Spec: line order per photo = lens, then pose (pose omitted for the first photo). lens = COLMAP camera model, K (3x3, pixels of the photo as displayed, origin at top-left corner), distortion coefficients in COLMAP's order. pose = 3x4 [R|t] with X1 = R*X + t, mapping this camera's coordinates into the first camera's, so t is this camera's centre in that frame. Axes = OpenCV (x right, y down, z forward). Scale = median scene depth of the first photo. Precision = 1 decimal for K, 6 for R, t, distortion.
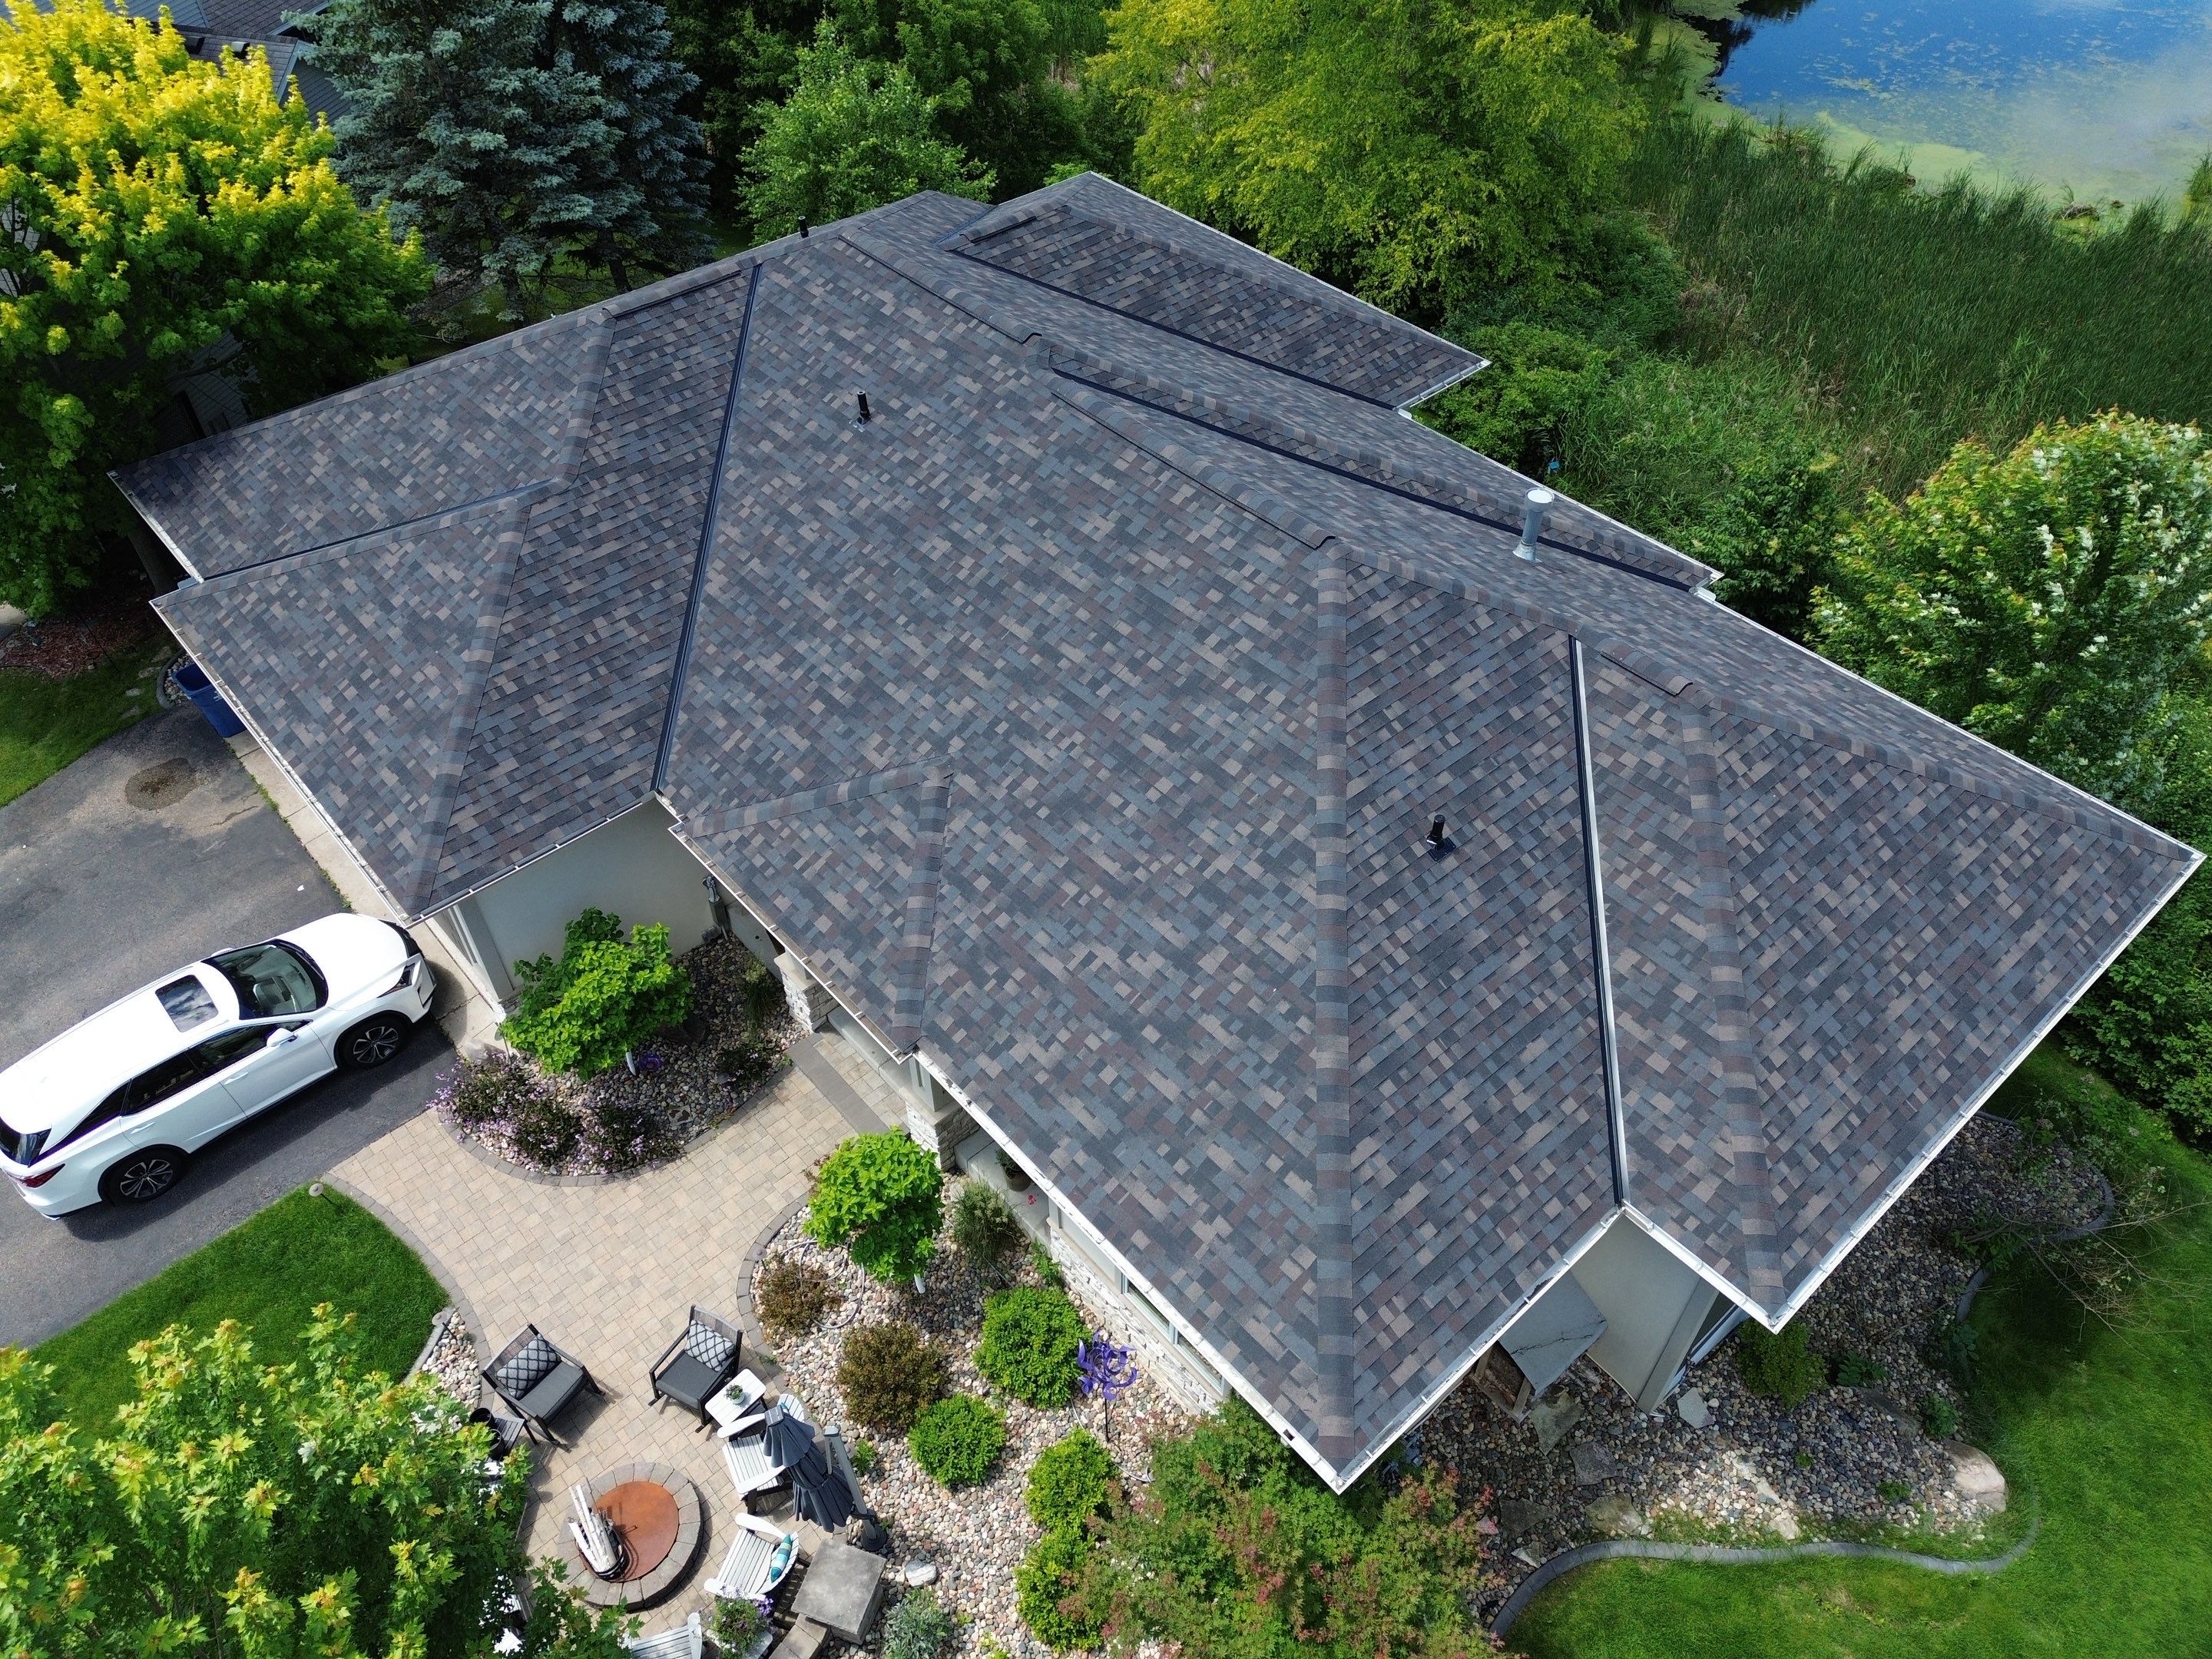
lens RADIAL K [[1590.8, 0, 1096.4], [0, 1590.8, 822.8], [0, 0, 1]] dist [0.150079, -0.264992]
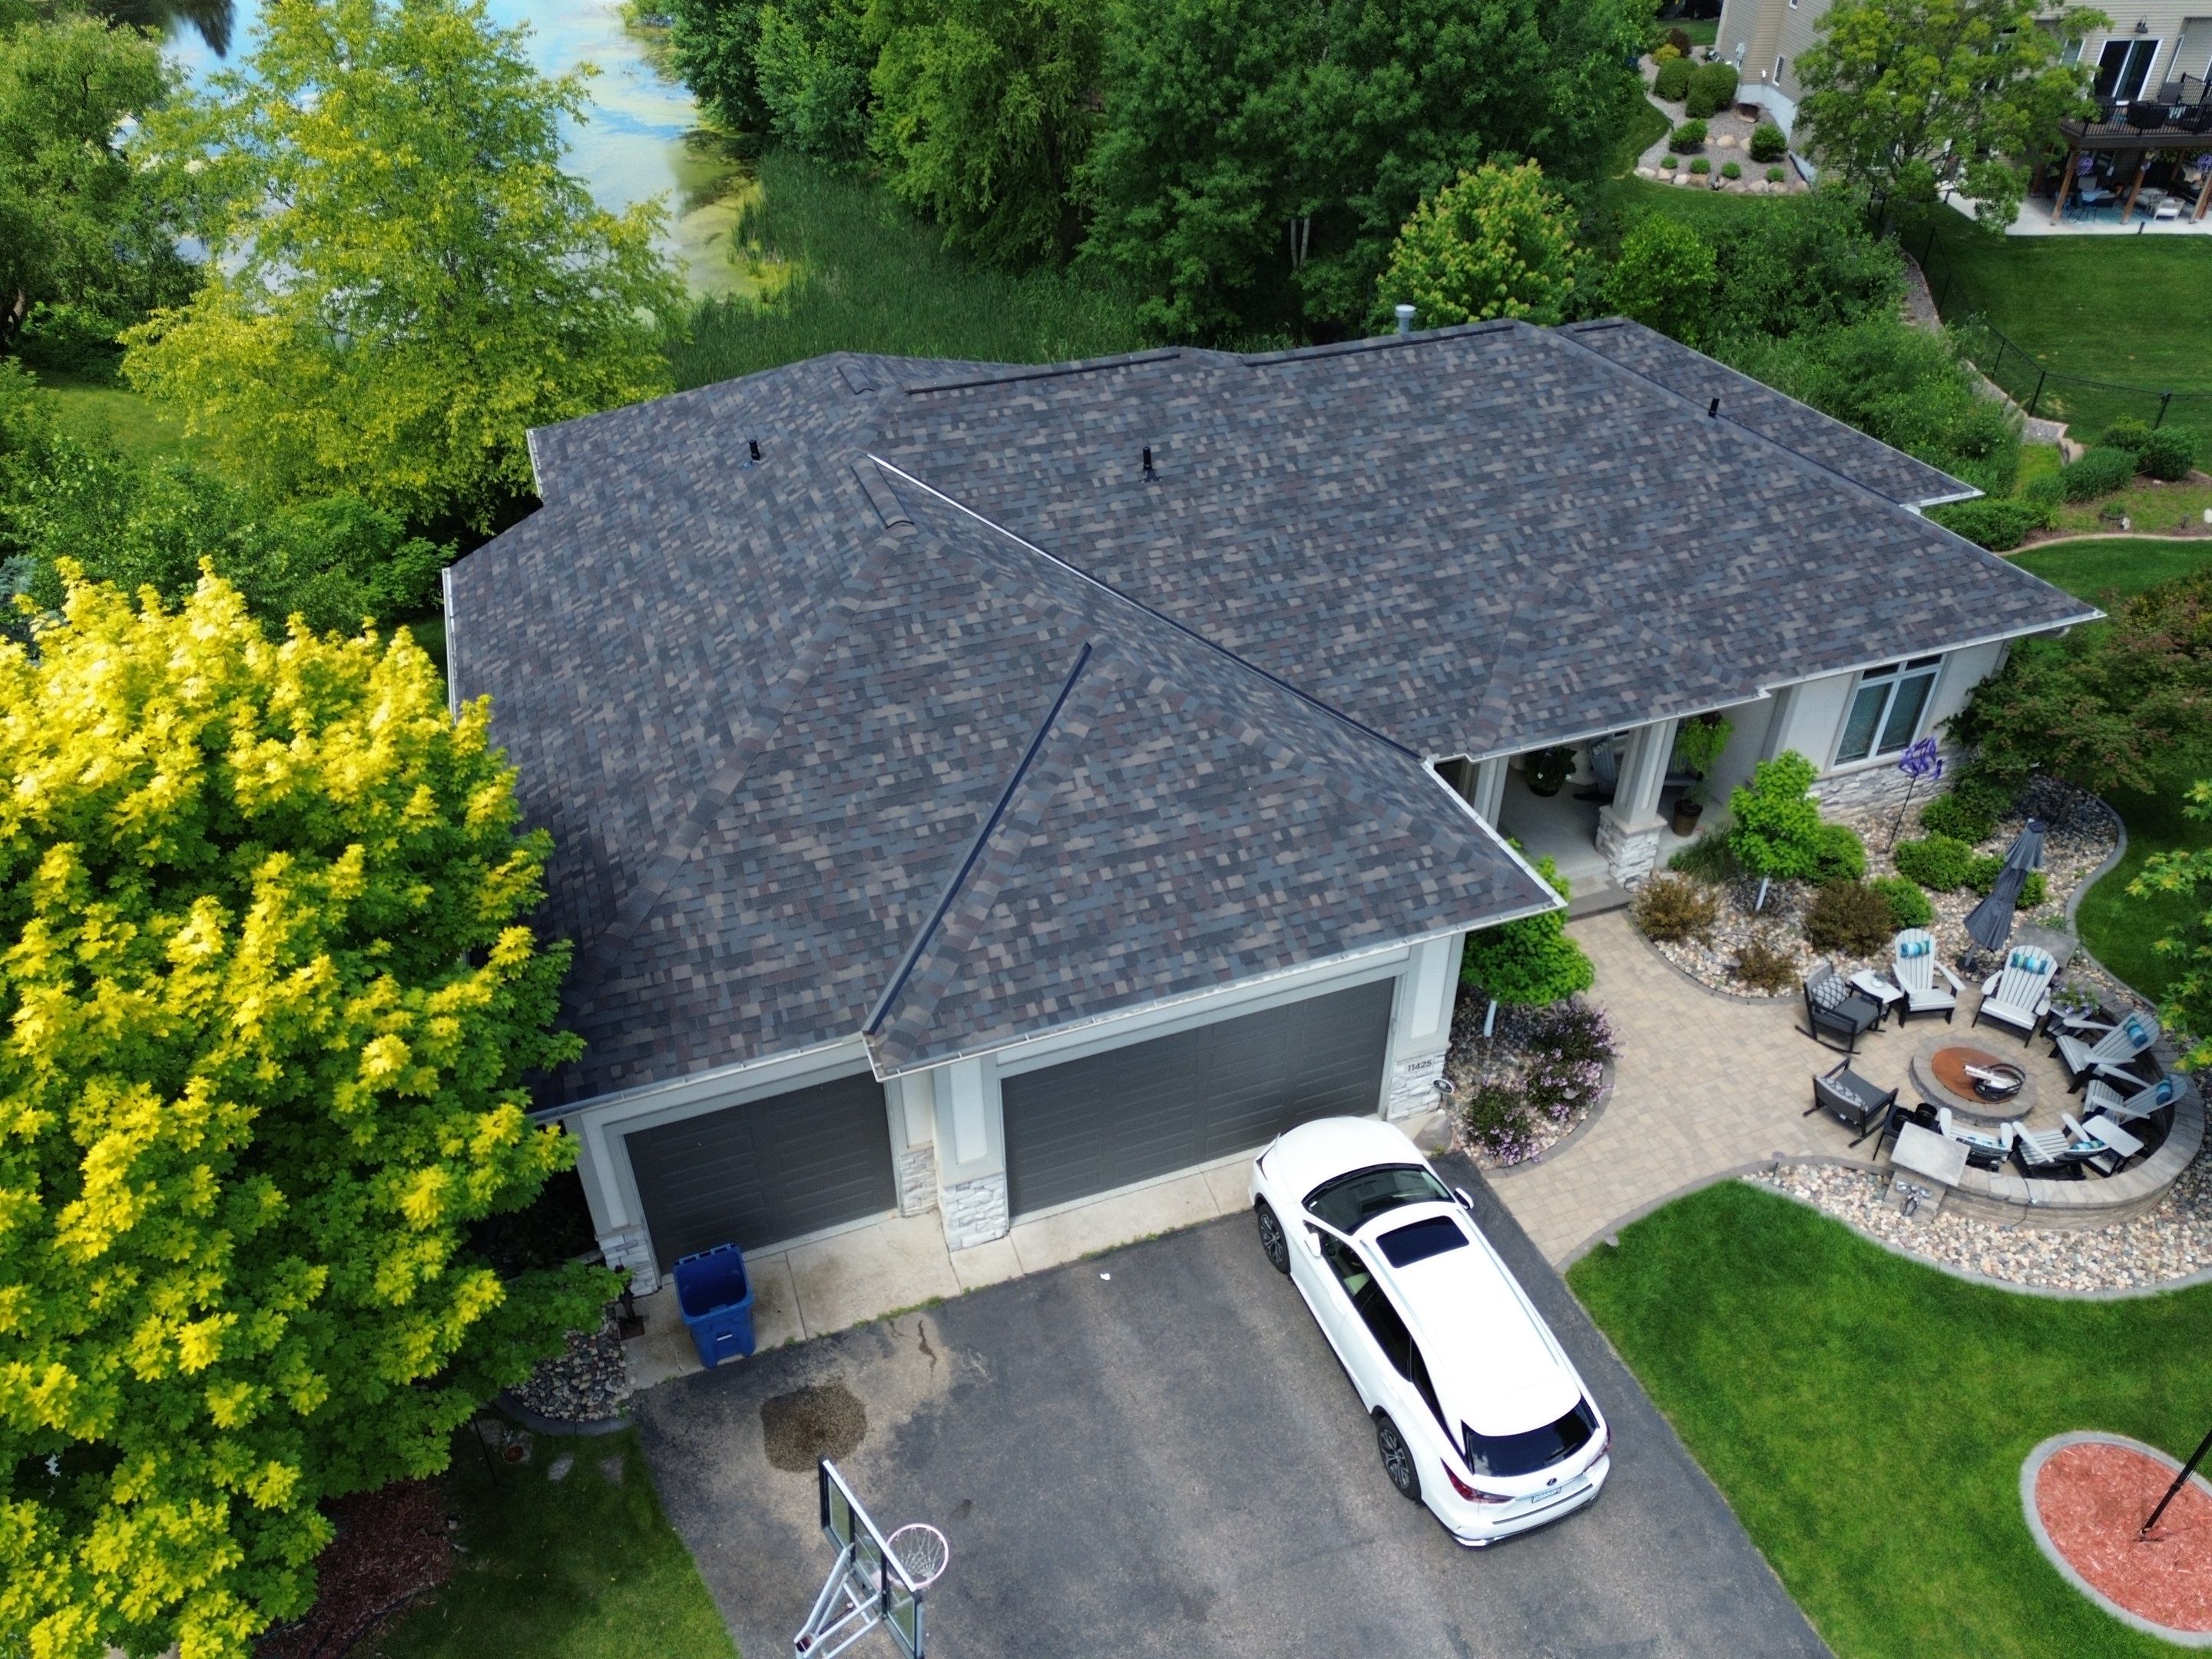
lens RADIAL K [[1551.1, 0, 1113.7], [0, 1551.1, 829.7], [0, 0, 1]] dist [0.138861, -0.226576]
pose [[0.359868, -0.540453, 0.760530, -1.187847], [0.660646, 0.723199, 0.201321, -0.337094], [-0.658819, 0.429992, 0.617304, 0.529033]]
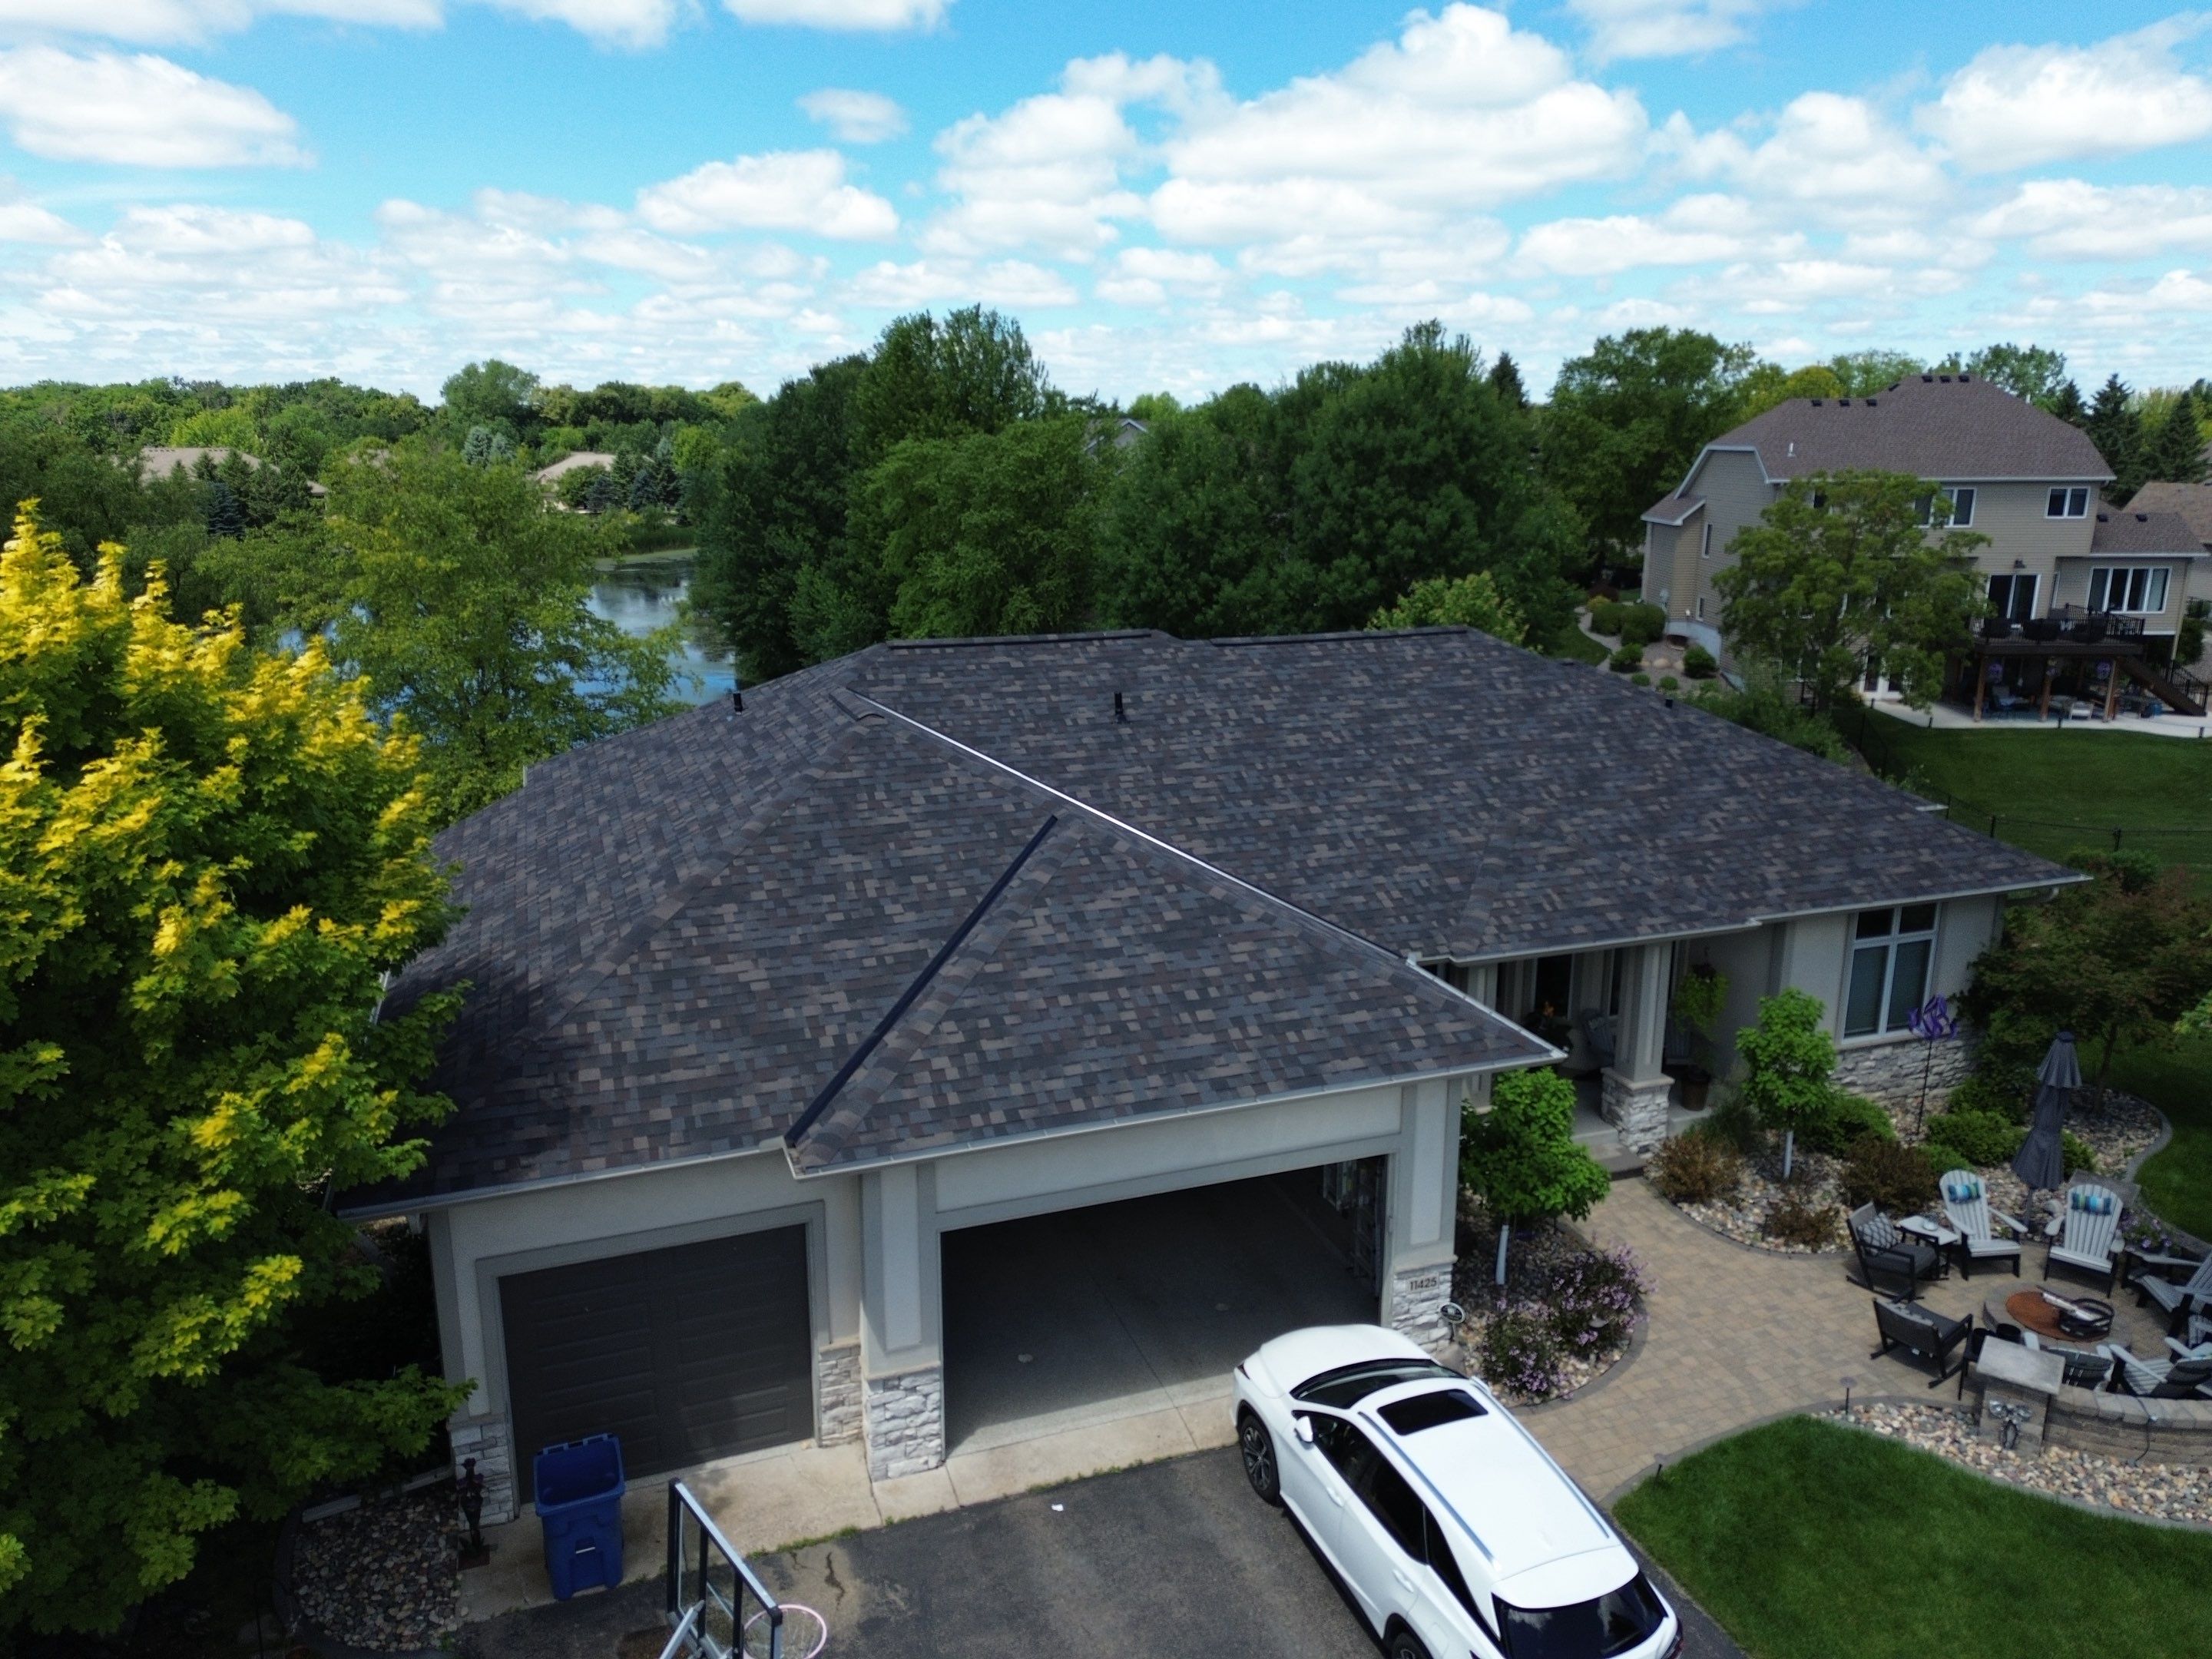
lens RADIAL K [[1545.2, 0, 1113.9], [0, 1545.2, 835.0], [0, 0, 1]] dist [0.120999, -0.137084]
pose [[0.361233, -0.225744, 0.904738, -1.240697], [0.656465, 0.750638, -0.074811, -0.127353], [-0.662242, 0.620953, 0.419349, 0.677726]]
